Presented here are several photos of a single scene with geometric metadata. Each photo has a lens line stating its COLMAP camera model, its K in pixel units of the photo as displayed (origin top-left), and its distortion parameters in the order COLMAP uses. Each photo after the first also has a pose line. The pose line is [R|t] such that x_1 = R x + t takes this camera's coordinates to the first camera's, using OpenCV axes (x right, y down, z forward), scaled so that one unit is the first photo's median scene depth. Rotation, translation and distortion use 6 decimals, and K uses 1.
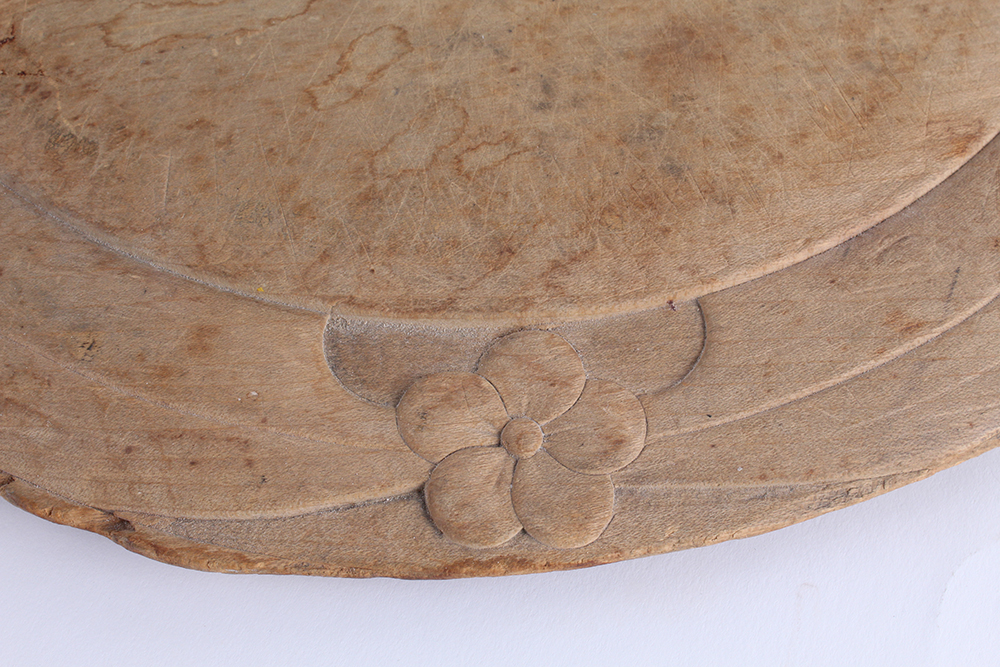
lens RADIAL K [[1490.9, 0, 503.1], [0, 1490.9, 333.1], [0, 0, 1]] dist [-0.051182, 0.000000]
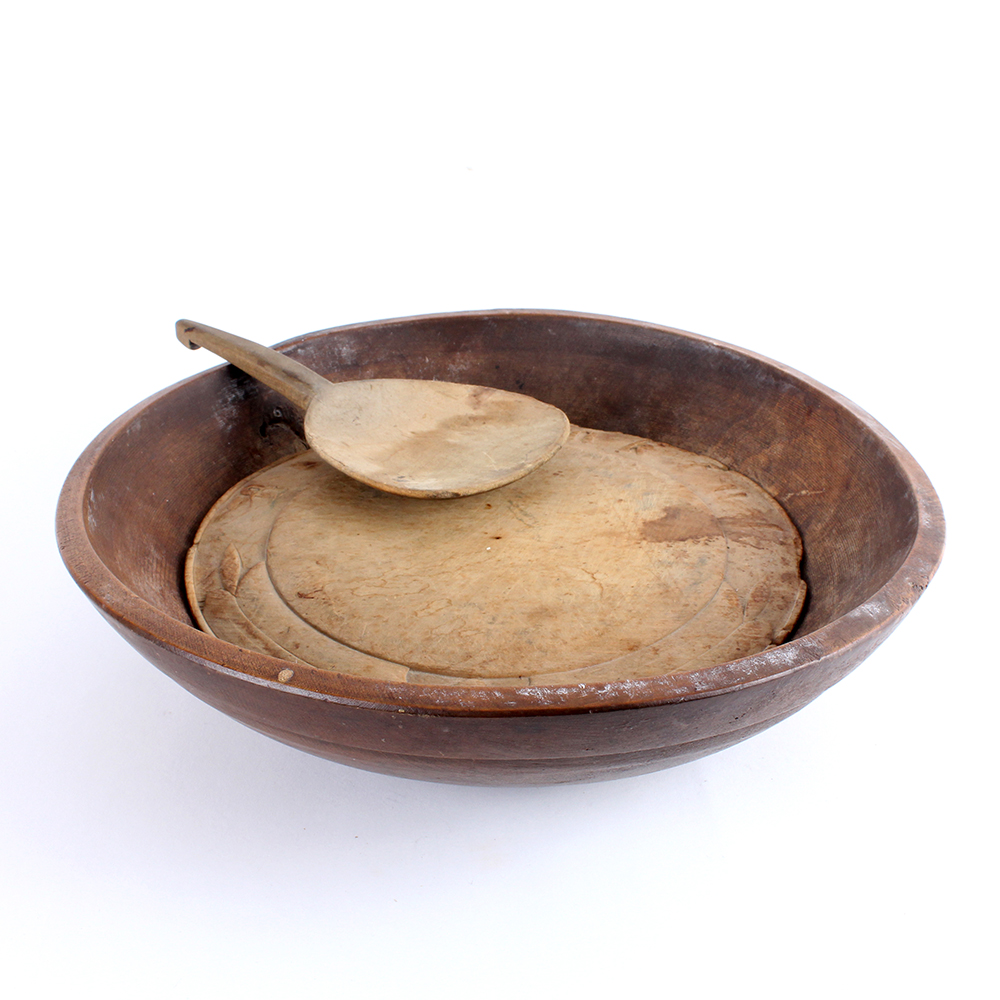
lens RADIAL K [[1620.9, 0, 498.2], [0, 1620.9, 499.3], [0, 0, 1]] dist [-0.172906, 0.000000]
pose [[0.986523, 0.074703, -0.145575, 0.496073], [-0.138057, 0.857559, -0.495513, 1.245408], [0.087823, 0.508933, 0.856315, -1.912094]]
